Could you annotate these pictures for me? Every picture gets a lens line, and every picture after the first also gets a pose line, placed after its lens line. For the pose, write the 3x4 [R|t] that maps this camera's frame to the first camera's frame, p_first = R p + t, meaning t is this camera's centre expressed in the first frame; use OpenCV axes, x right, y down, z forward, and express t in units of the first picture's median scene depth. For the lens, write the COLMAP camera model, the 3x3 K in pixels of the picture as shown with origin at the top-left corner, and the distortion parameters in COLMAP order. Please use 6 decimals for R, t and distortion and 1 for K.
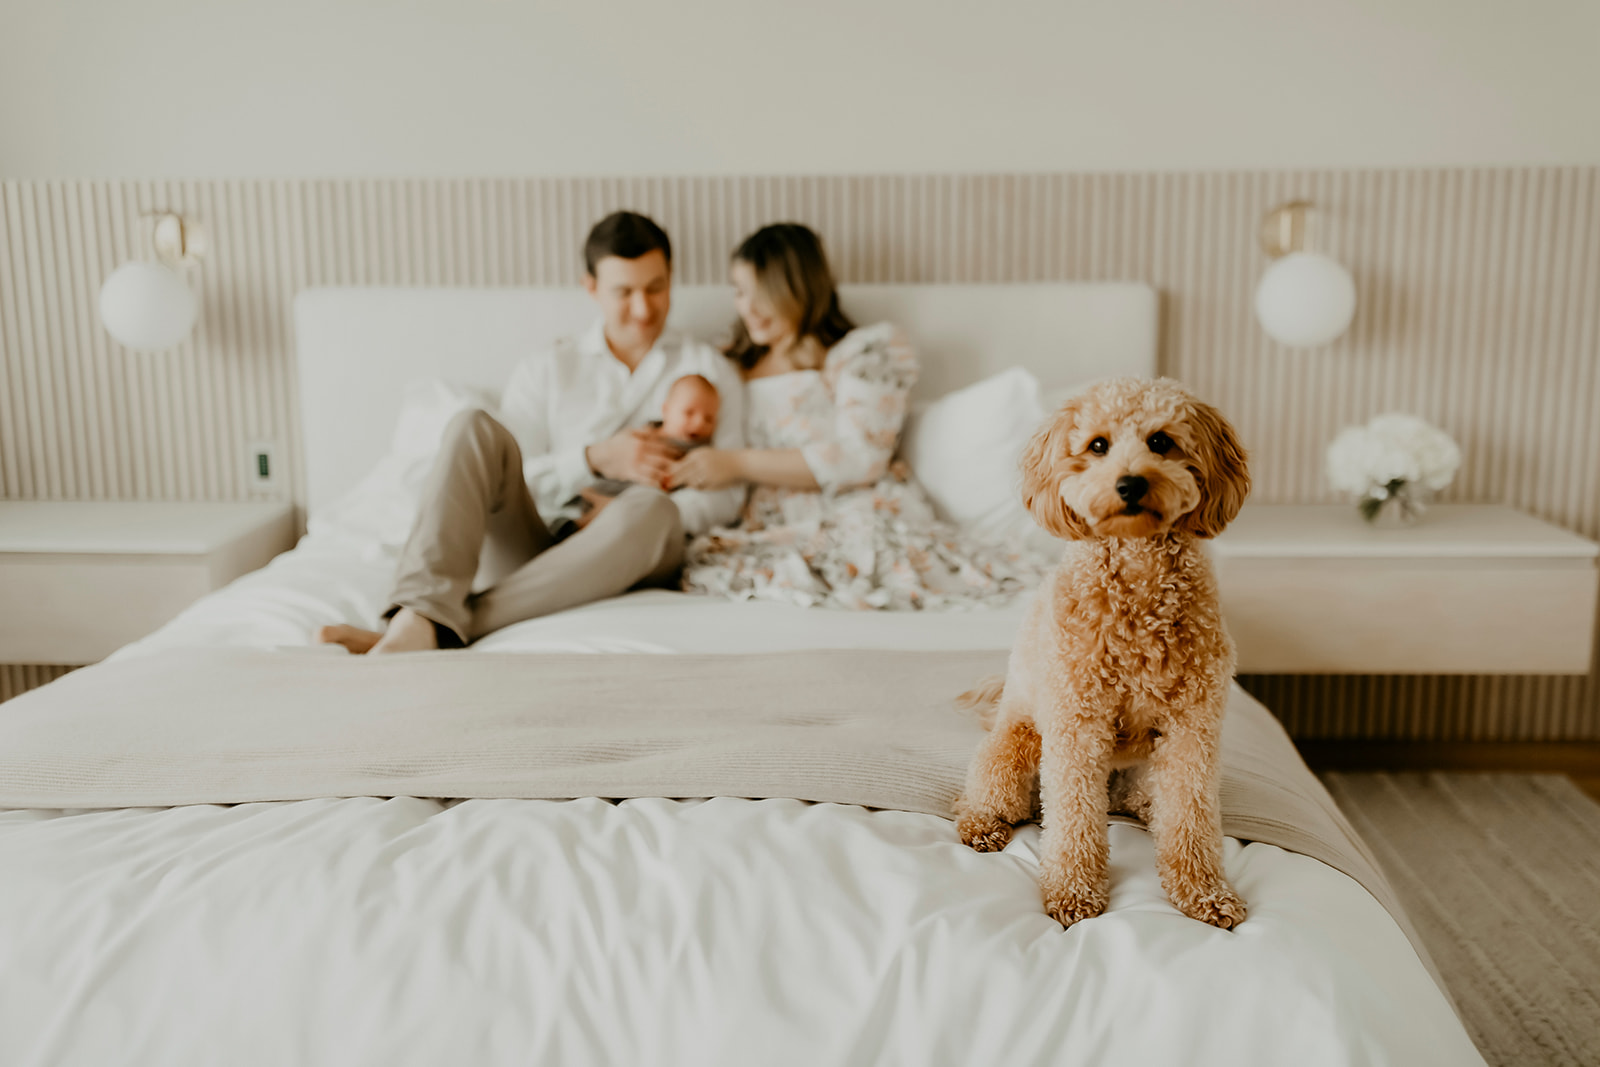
lens RADIAL K [[1608.1, 0, 800.0], [0, 1608.1, 533.5], [0, 0, 1]] dist [-0.020977, -0.018117]
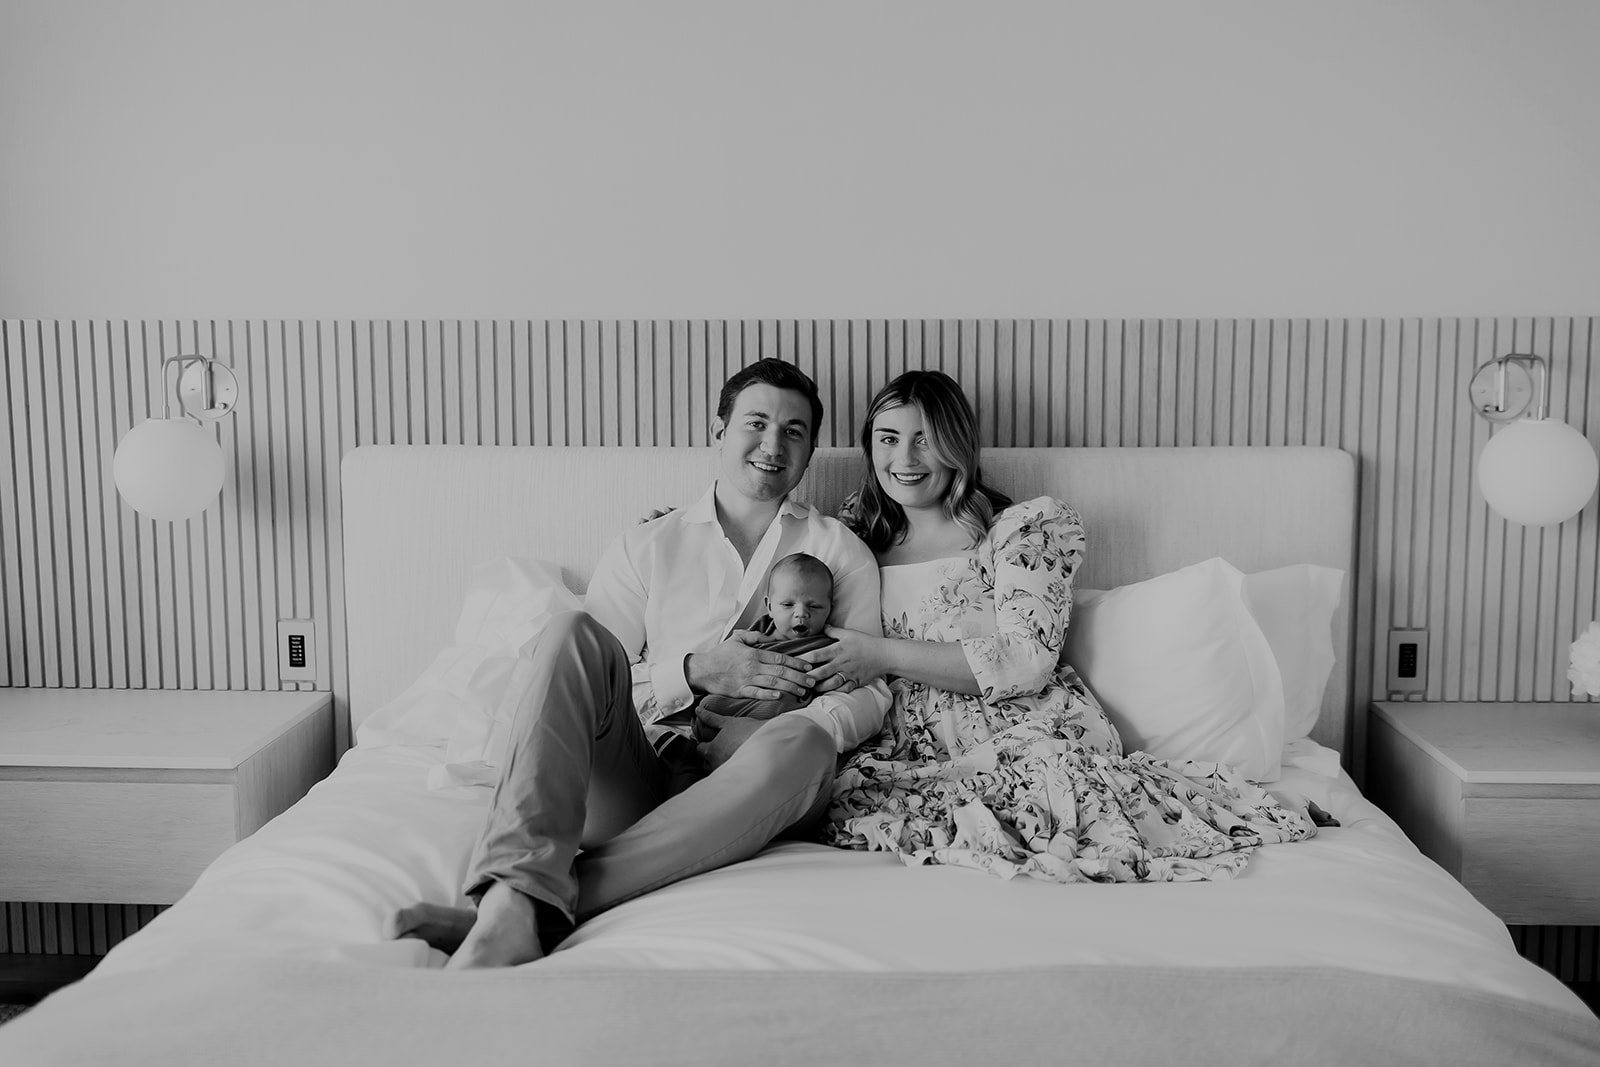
lens RADIAL K [[1608.1, 0, 800.0], [0, 1608.1, 533.5], [0, 0, 1]] dist [-0.020977, -0.018117]
pose [[0.999986, 0.004362, 0.003008, -0.090194], [-0.004143, 0.997573, -0.069508, -0.060555], [-0.003304, 0.069494, 0.997577, 0.184486]]
